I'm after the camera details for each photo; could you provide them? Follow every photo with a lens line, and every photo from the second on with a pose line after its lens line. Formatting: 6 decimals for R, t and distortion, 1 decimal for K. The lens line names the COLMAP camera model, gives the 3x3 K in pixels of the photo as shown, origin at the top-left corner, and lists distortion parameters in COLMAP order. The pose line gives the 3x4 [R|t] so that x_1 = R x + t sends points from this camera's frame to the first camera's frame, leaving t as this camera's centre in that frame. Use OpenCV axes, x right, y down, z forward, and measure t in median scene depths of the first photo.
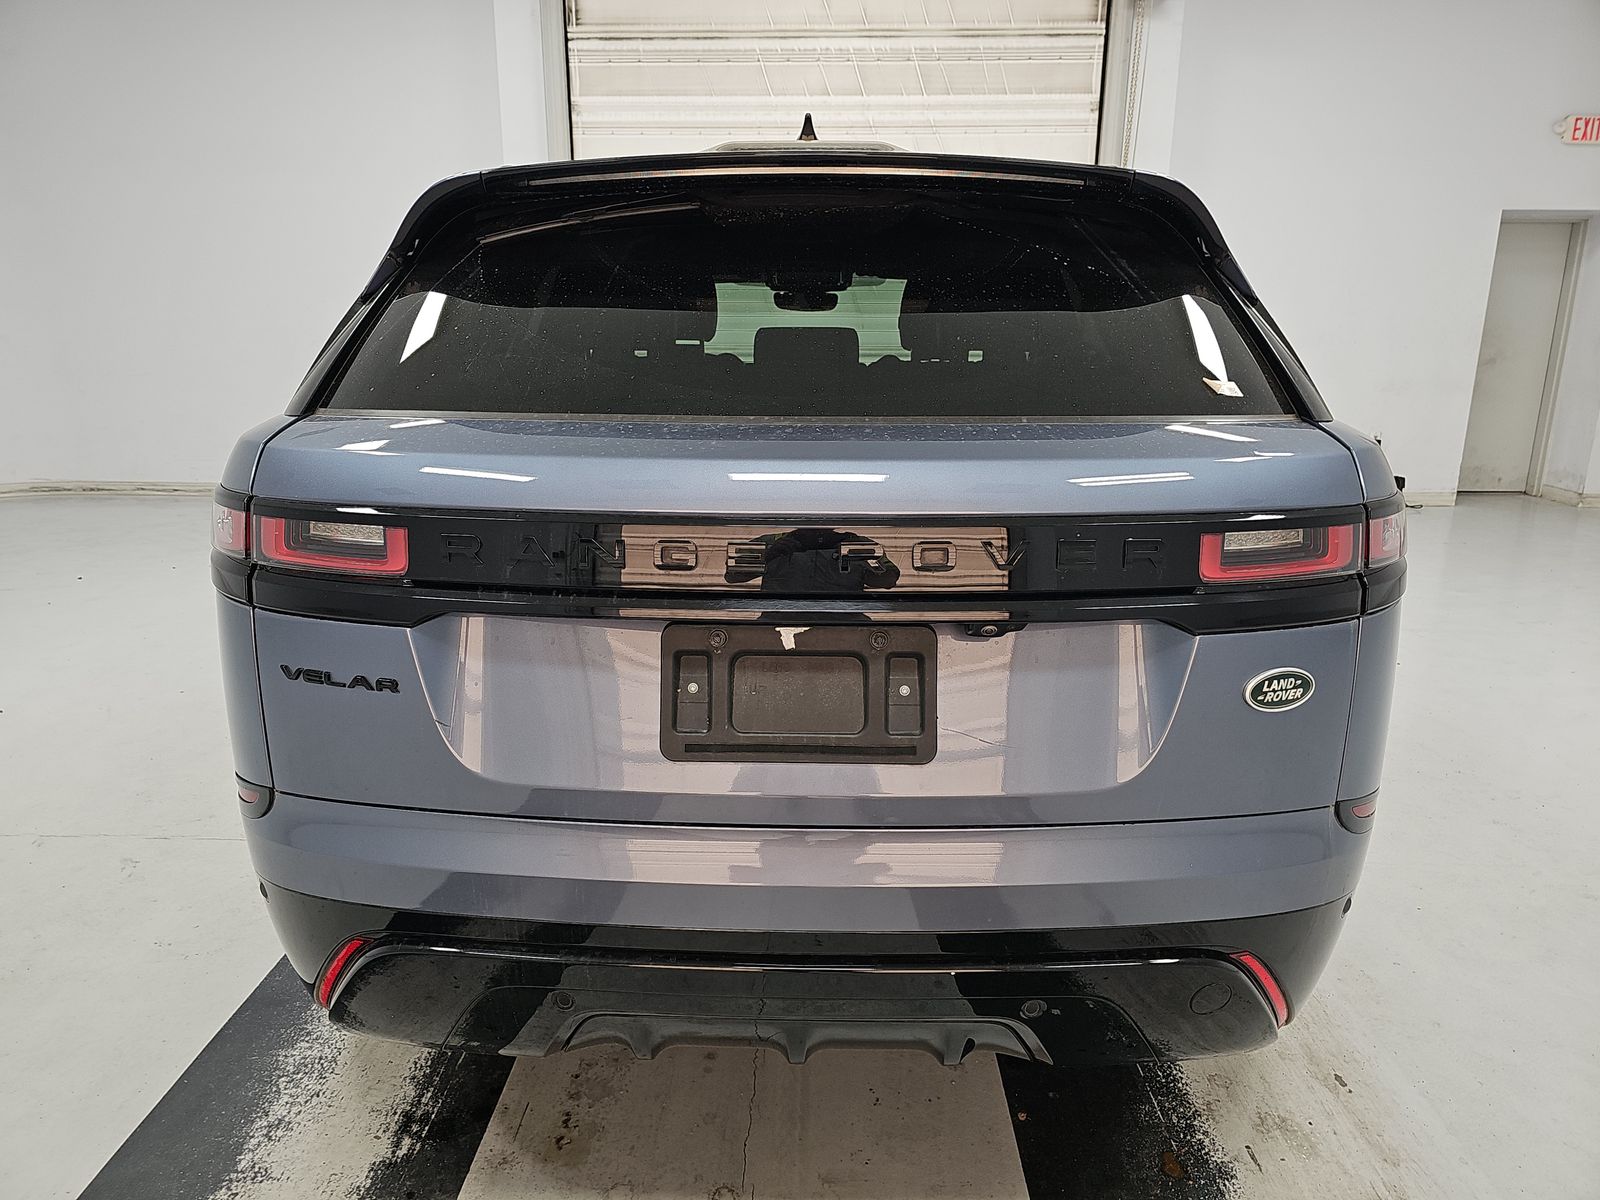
lens RADIAL K [[1072.9, 0, 785.9], [0, 1072.9, 596.0], [0, 0, 1]] dist [0.037034, -0.039413]
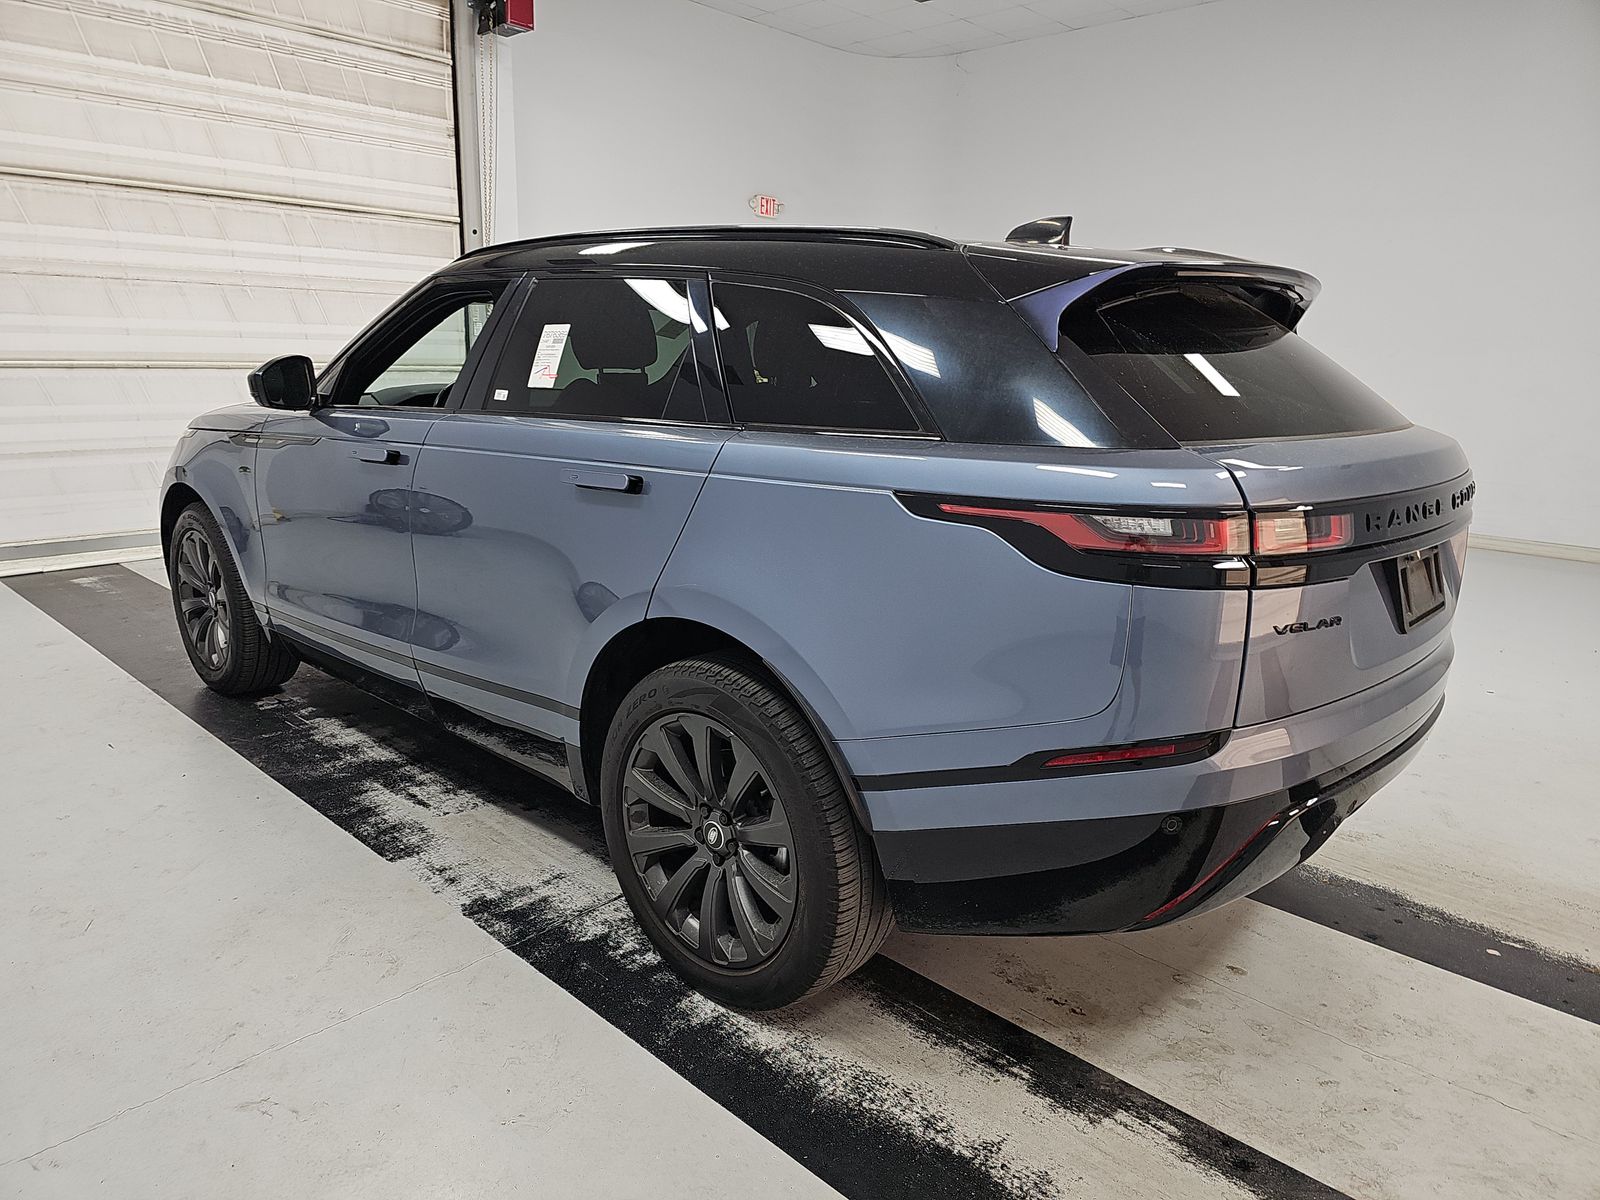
lens RADIAL K [[1061.0, 0, 800.0], [0, 1061.0, 600.0], [0, 0, 1]] dist [0.034464, -0.036253]
pose [[0.660235, -0.160590, 0.733690, -0.324601], [0.161542, 0.984374, 0.070091, -0.028179], [-0.733481, 0.072245, 0.675860, 0.092233]]
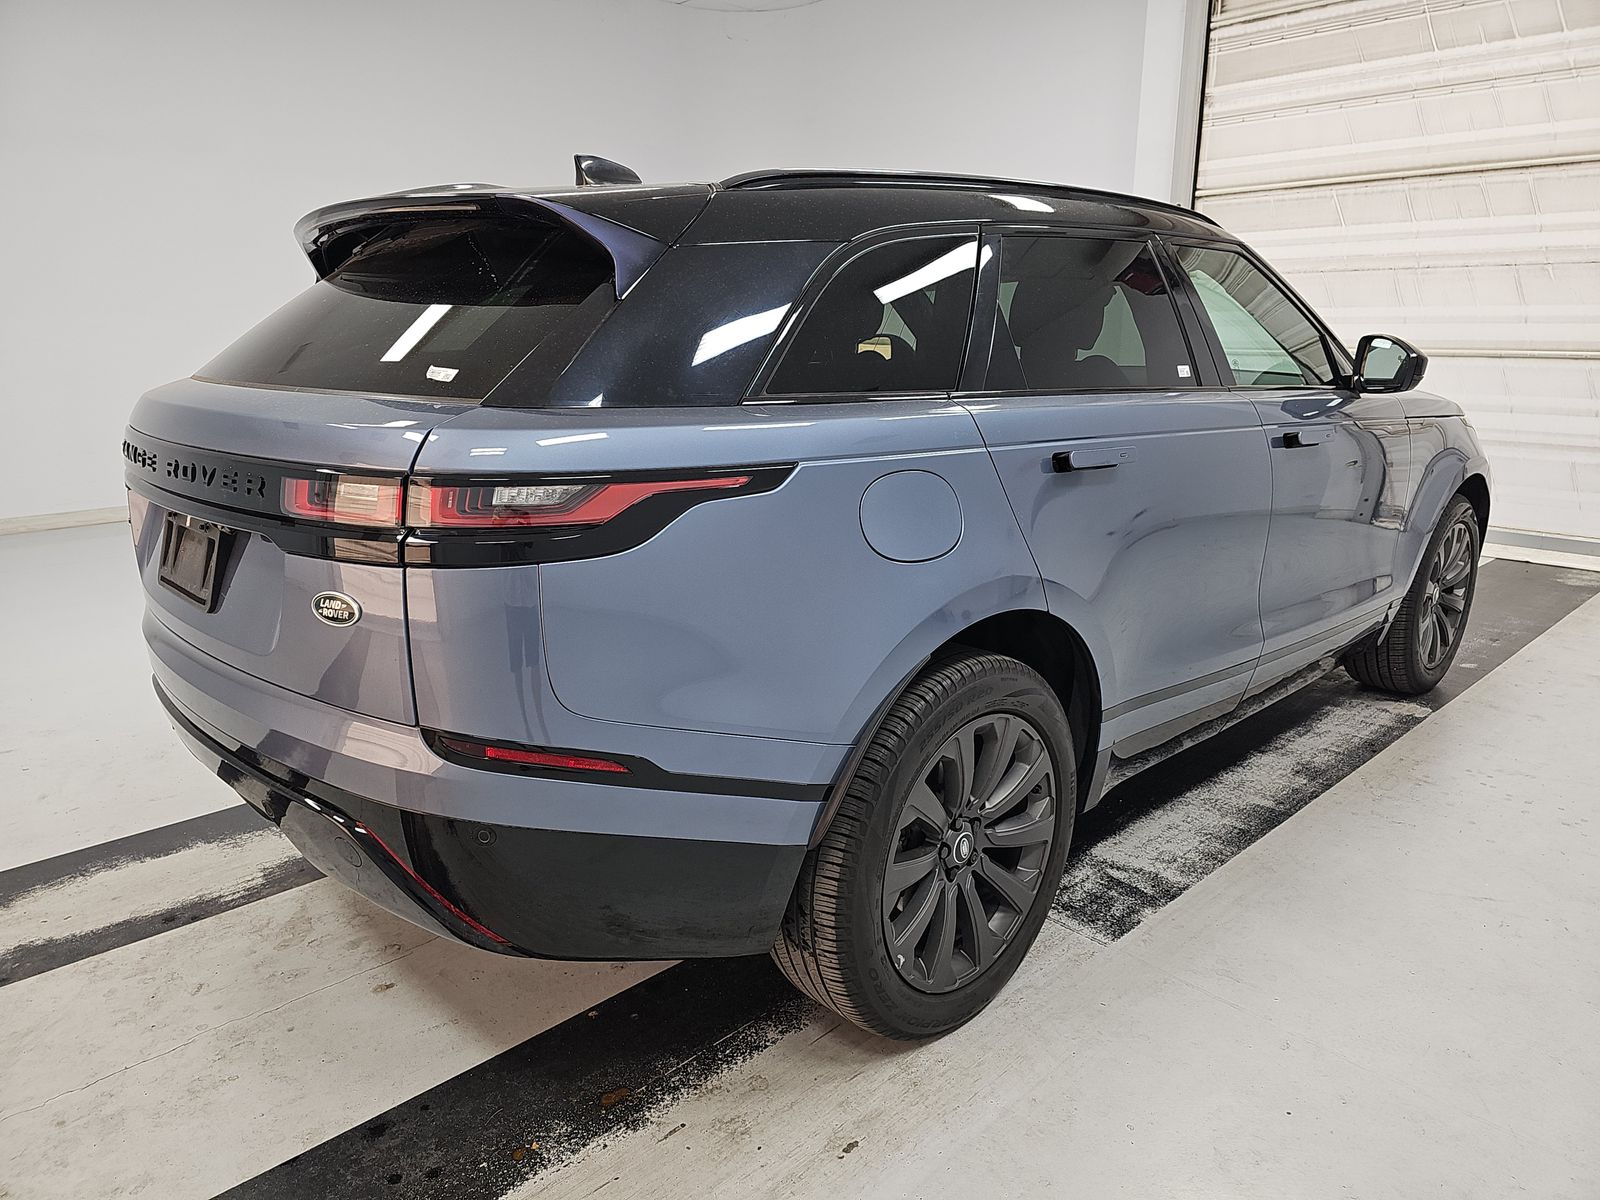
lens RADIAL K [[1072.9, 0, 785.9], [0, 1072.9, 596.0], [0, 0, 1]] dist [0.037034, -0.039413]
pose [[0.706535, 0.167042, -0.687681, 0.284979], [-0.168125, 0.983542, 0.066174, -0.017074], [0.687417, 0.068862, 0.722991, 0.075020]]
